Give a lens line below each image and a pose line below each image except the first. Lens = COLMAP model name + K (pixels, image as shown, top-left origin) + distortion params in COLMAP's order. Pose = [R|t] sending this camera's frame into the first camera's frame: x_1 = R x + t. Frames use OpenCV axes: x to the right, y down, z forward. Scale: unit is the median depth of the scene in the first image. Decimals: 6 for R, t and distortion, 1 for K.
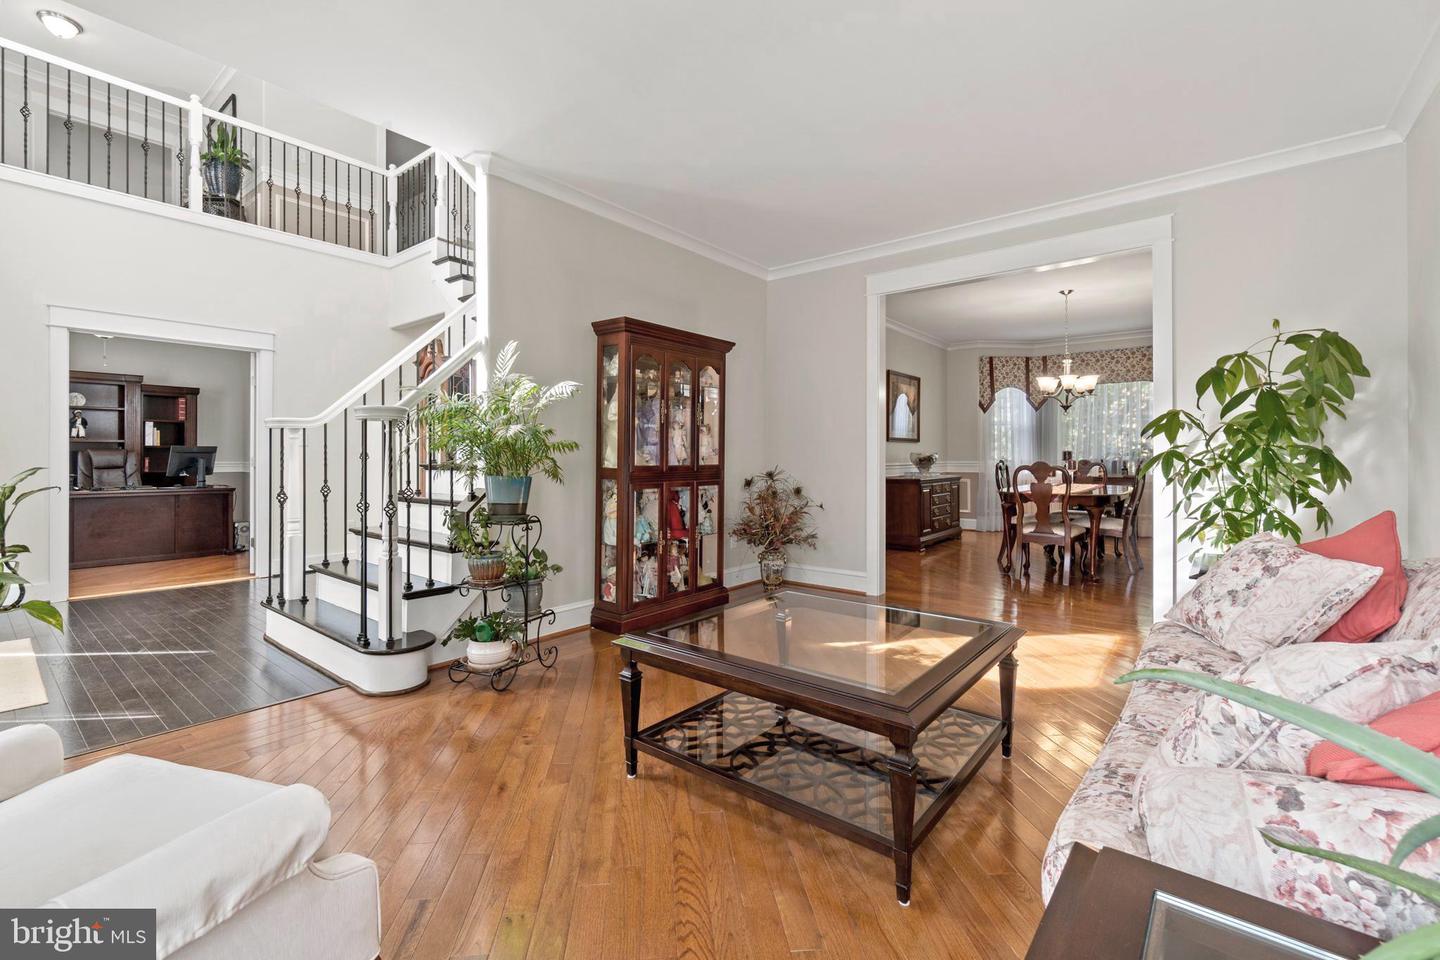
lens RADIAL K [[606.1, 0, 715.9], [0, 606.1, 462.7], [0, 0, 1]] dist [-0.002675, -0.000704]
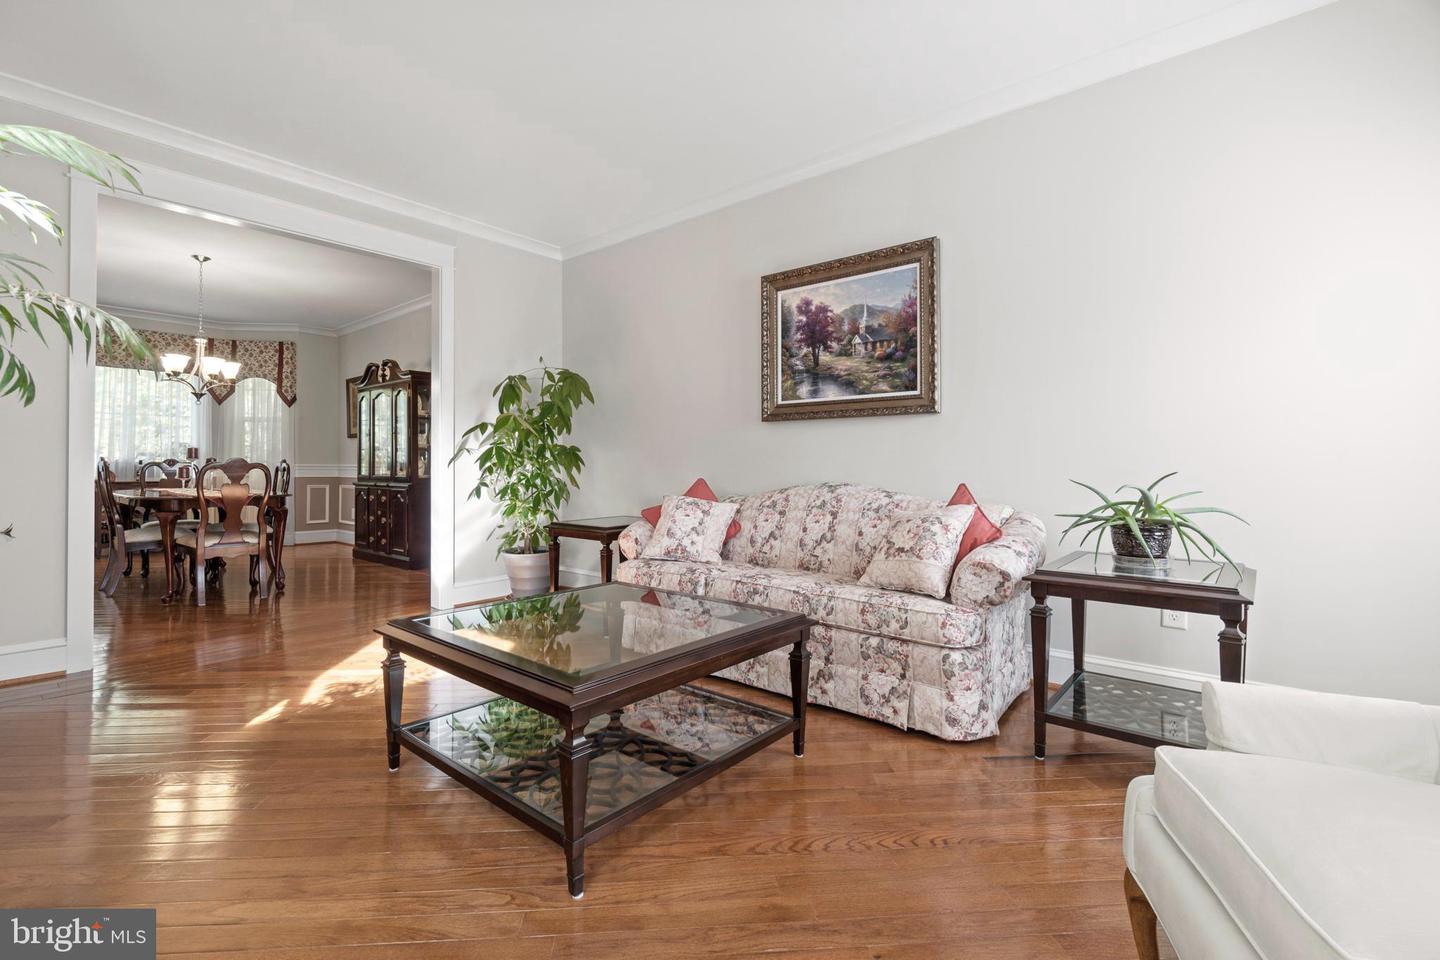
lens RADIAL K [[651.7, 0, 694.0], [0, 651.7, 469.5], [0, 0, 1]] dist [-0.000756, -0.000215]
pose [[0.031028, 0.000311, 0.999518, -0.242482], [0.006404, 0.999979, -0.000510, 0.013088], [-0.999498, 0.006417, 0.031025, 0.239574]]
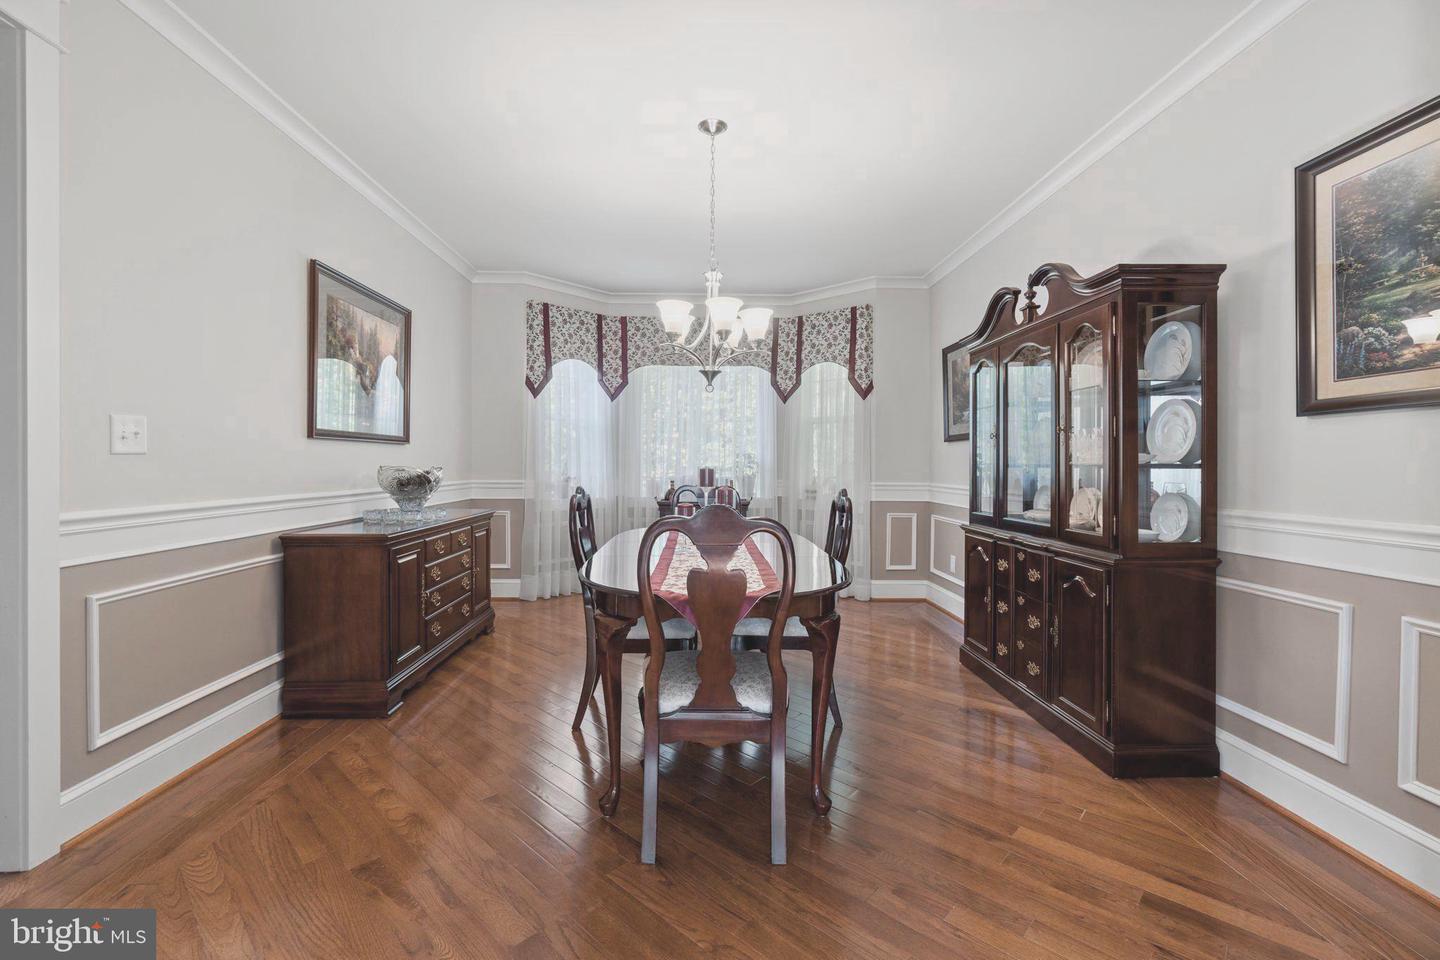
lens RADIAL K [[606.1, 0, 715.9], [0, 606.1, 462.7], [0, 0, 1]] dist [-0.002675, -0.000704]
pose [[0.749761, 0.007819, 0.661662, 0.223757], [-0.000071, 0.999931, -0.011736, -0.014655], [-0.661708, 0.008752, 0.749710, 0.531376]]
